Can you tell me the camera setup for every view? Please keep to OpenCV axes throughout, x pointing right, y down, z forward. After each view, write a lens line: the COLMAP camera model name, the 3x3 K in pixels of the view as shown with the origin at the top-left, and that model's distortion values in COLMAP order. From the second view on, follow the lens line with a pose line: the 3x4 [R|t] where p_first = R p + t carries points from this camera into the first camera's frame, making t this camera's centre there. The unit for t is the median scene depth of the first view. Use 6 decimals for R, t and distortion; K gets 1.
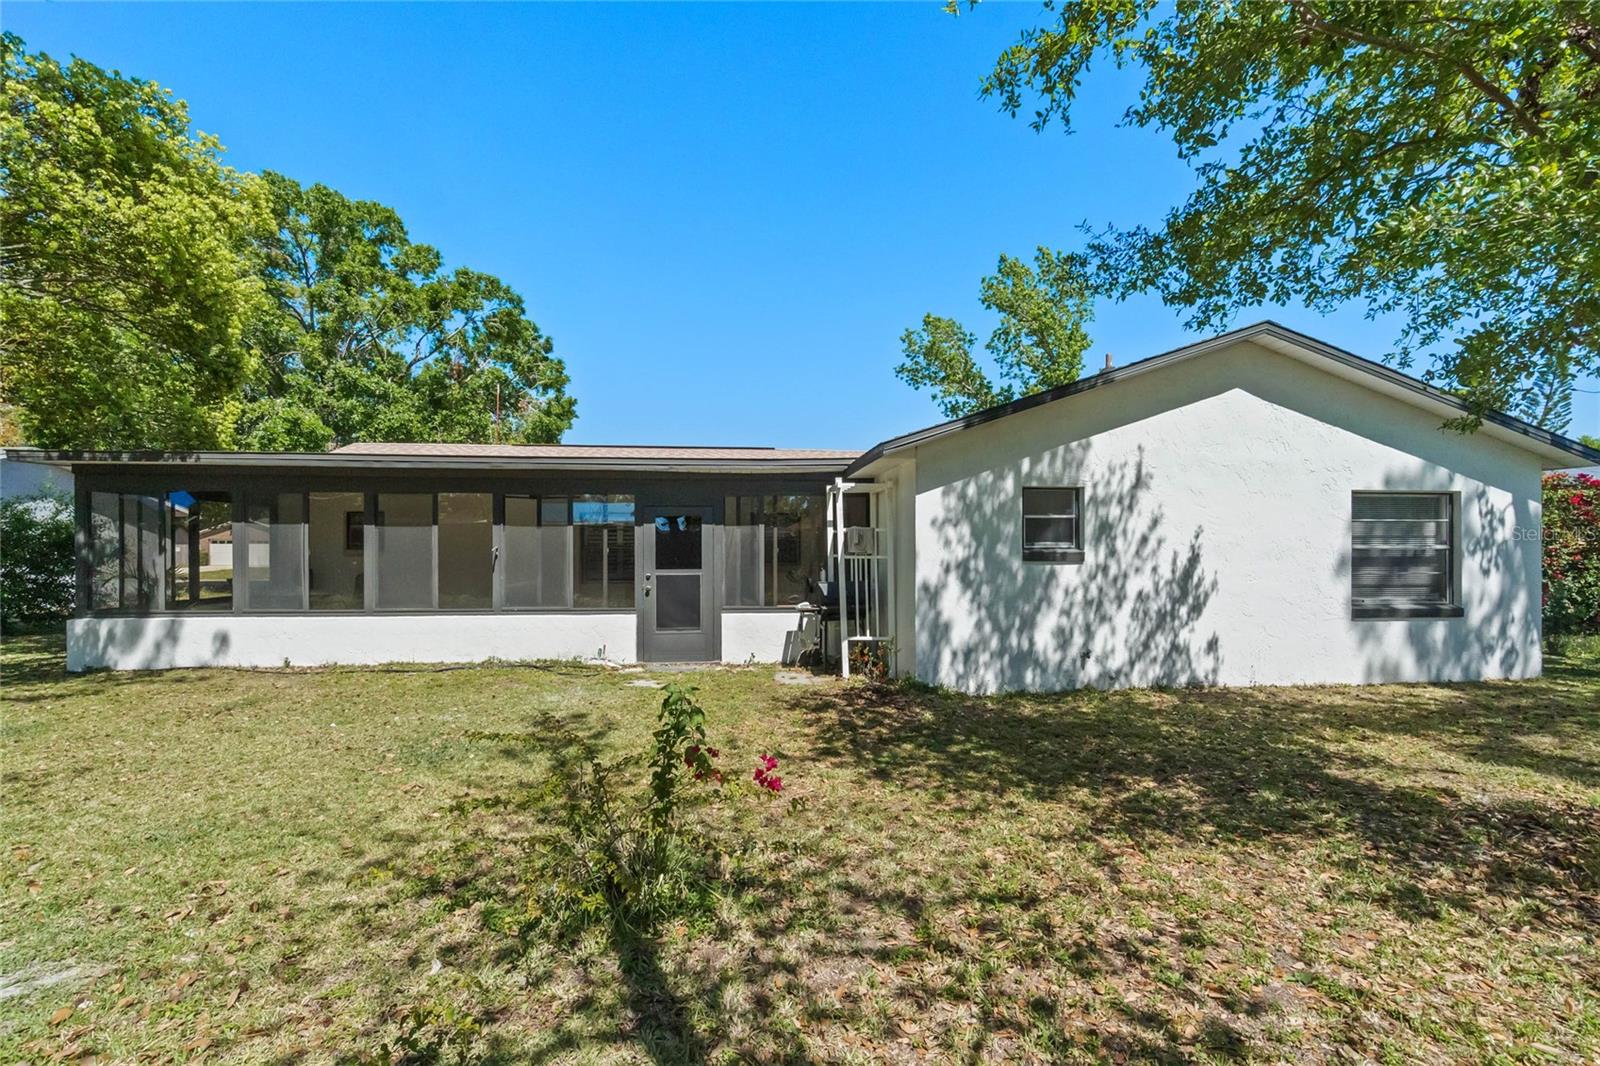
lens RADIAL K [[691.5, 0, 800.0], [0, 691.5, 533.0], [0, 0, 1]] dist [0.000673, 0.000374]
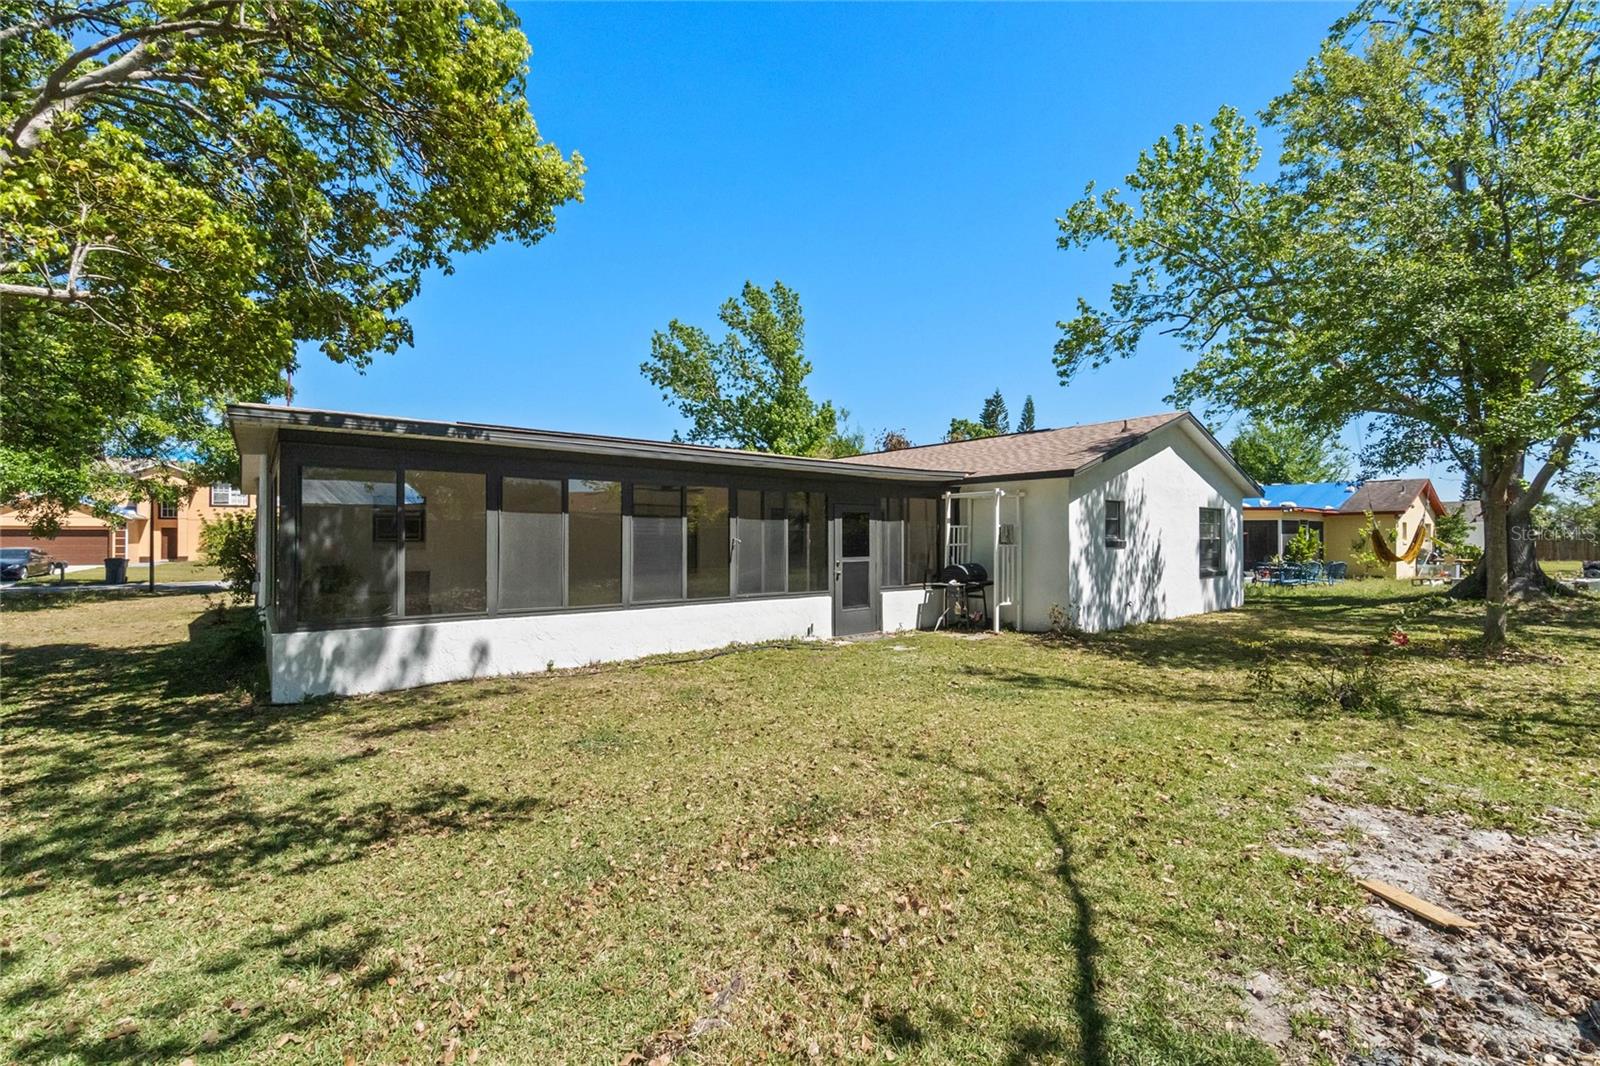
lens RADIAL K [[677.6, 0, 800.0], [0, 677.6, 533.0], [0, 0, 1]] dist [0.025734, 0.000114]
pose [[0.838503, 0.003709, 0.544884, -0.955581], [-0.009456, 0.999925, 0.007745, 0.002001], [-0.544815, -0.011647, 0.838476, 0.068204]]
